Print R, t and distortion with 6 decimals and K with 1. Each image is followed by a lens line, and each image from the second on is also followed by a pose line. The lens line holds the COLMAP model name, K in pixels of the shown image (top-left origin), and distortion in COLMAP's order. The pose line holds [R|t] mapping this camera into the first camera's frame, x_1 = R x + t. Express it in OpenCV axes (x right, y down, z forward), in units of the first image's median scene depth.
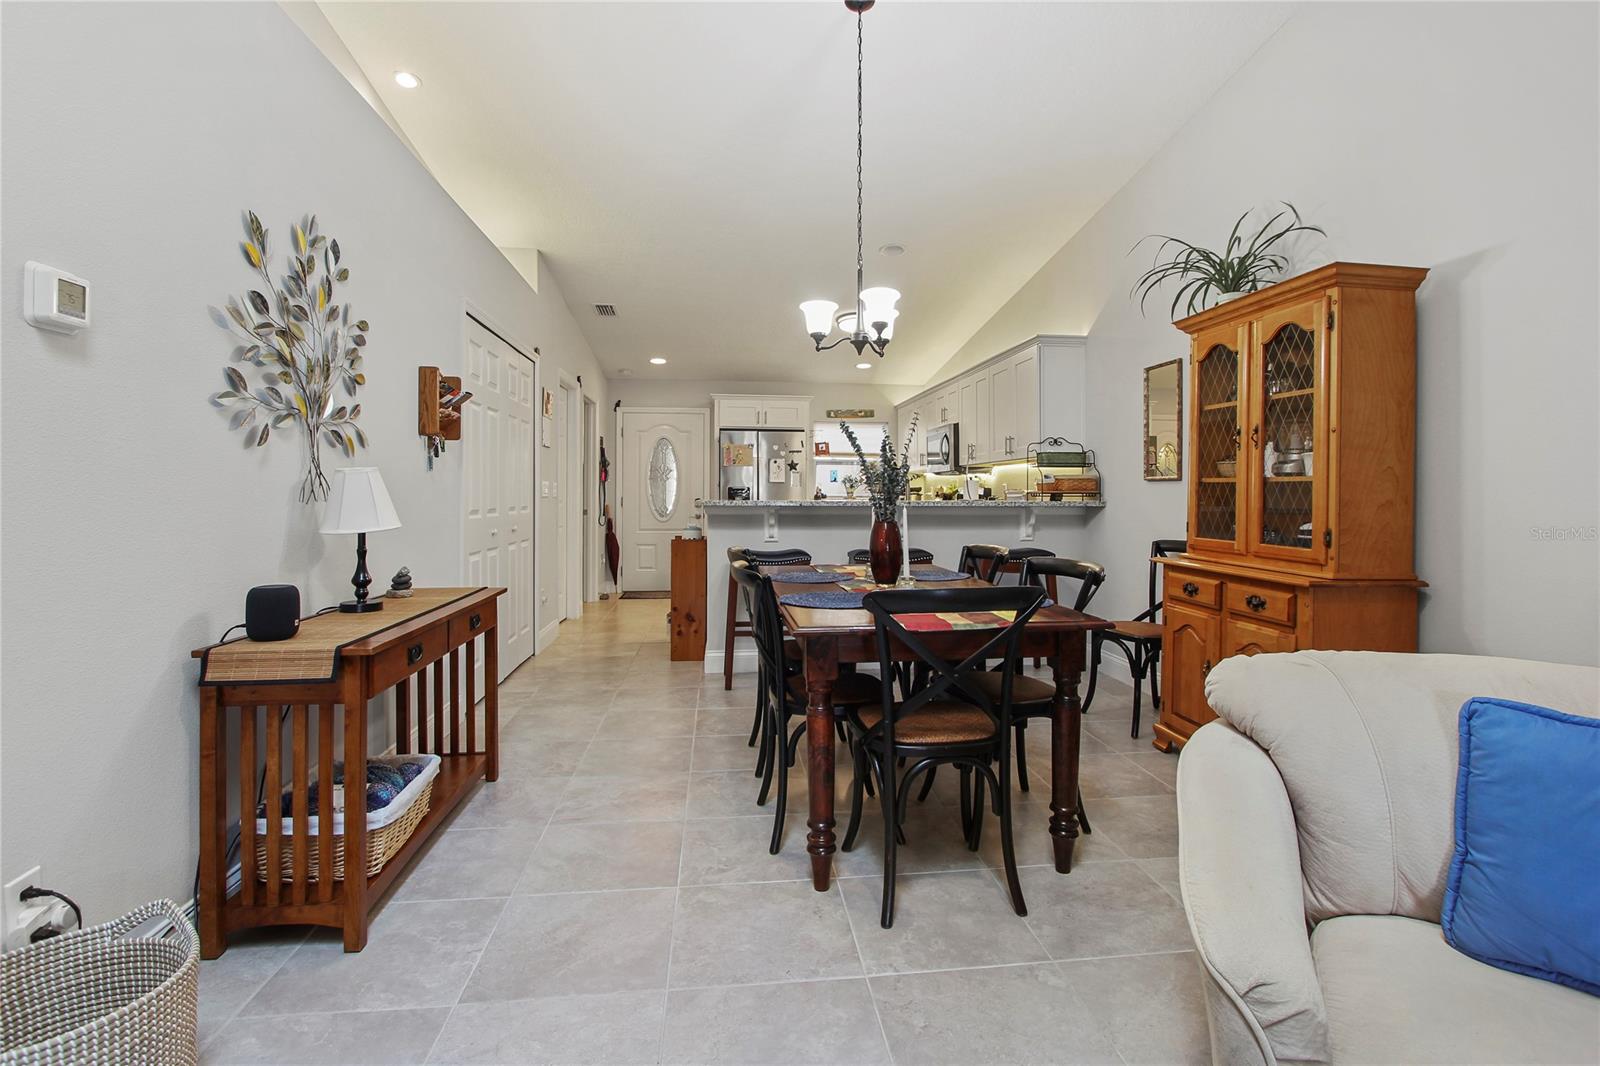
lens RADIAL K [[743.2, 0, 800.5], [0, 743.2, 499.1], [0, 0, 1]] dist [-0.006360, 0.000322]
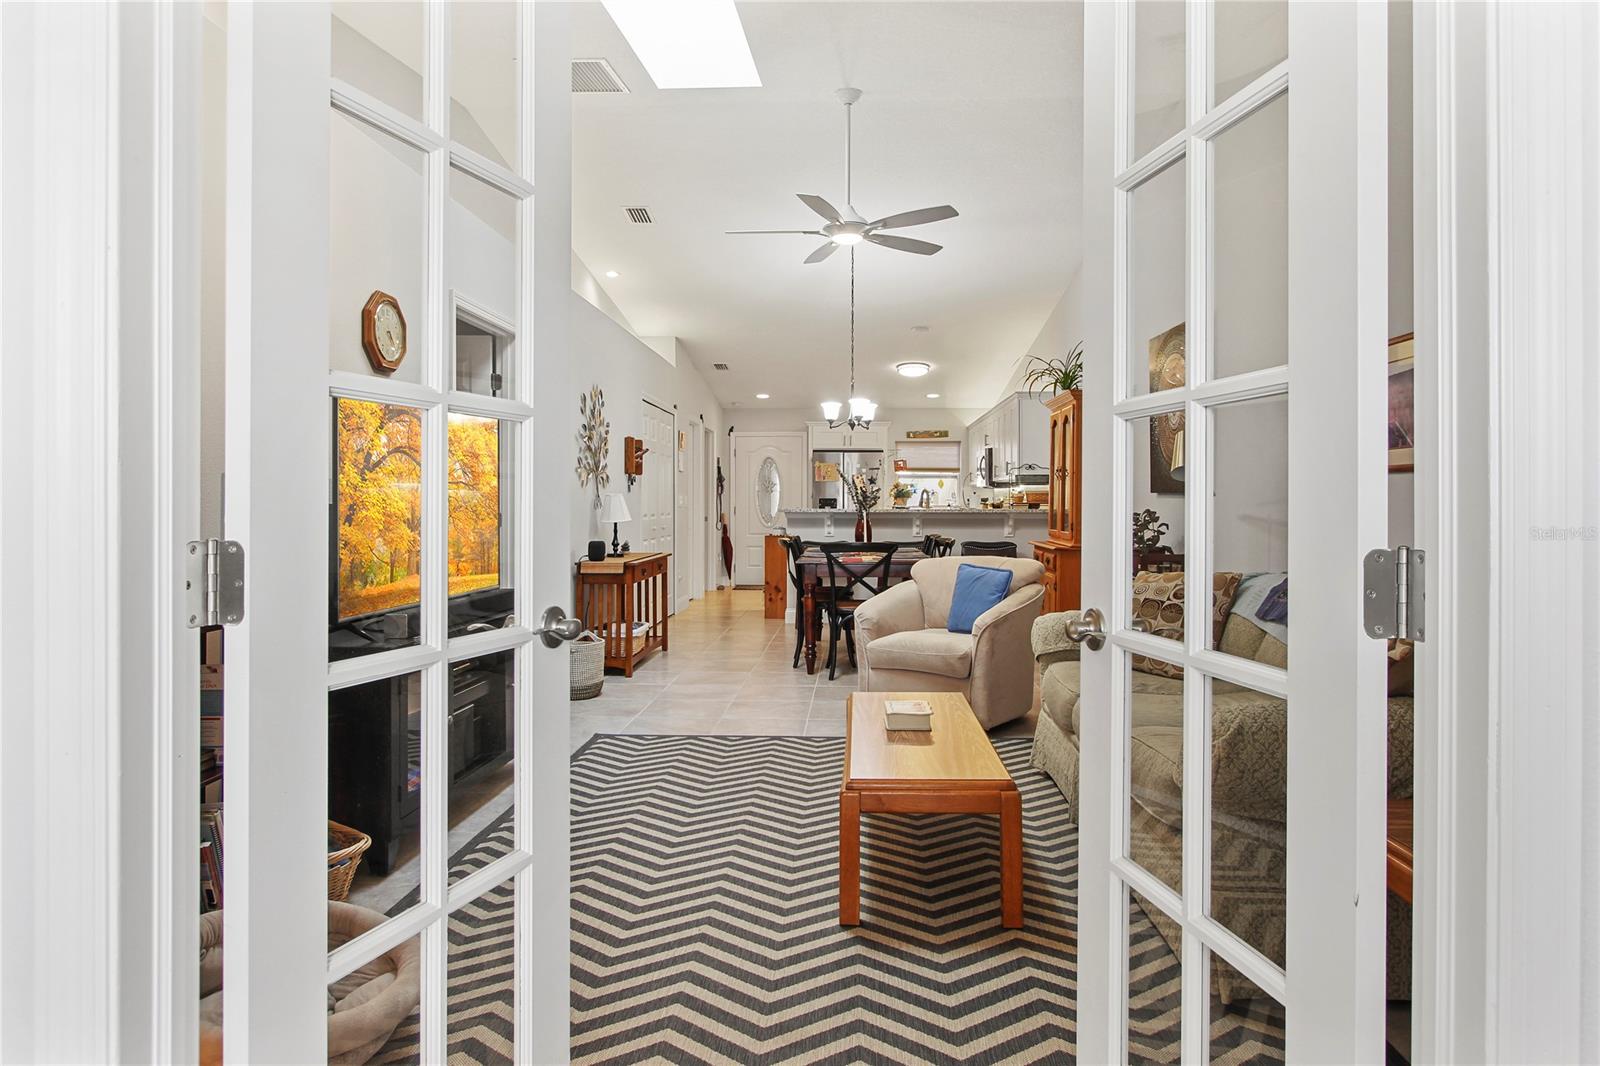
lens RADIAL K [[944.6, 0, 800.0], [0, 944.6, 533.0], [0, 0, 1]] dist [0.001045, 0.000013]
pose [[0.984817, 0.003826, -0.173556, 0.317717], [0.000535, 0.999685, 0.025077, 0.004014], [0.173597, -0.024789, 0.984505, -1.200325]]
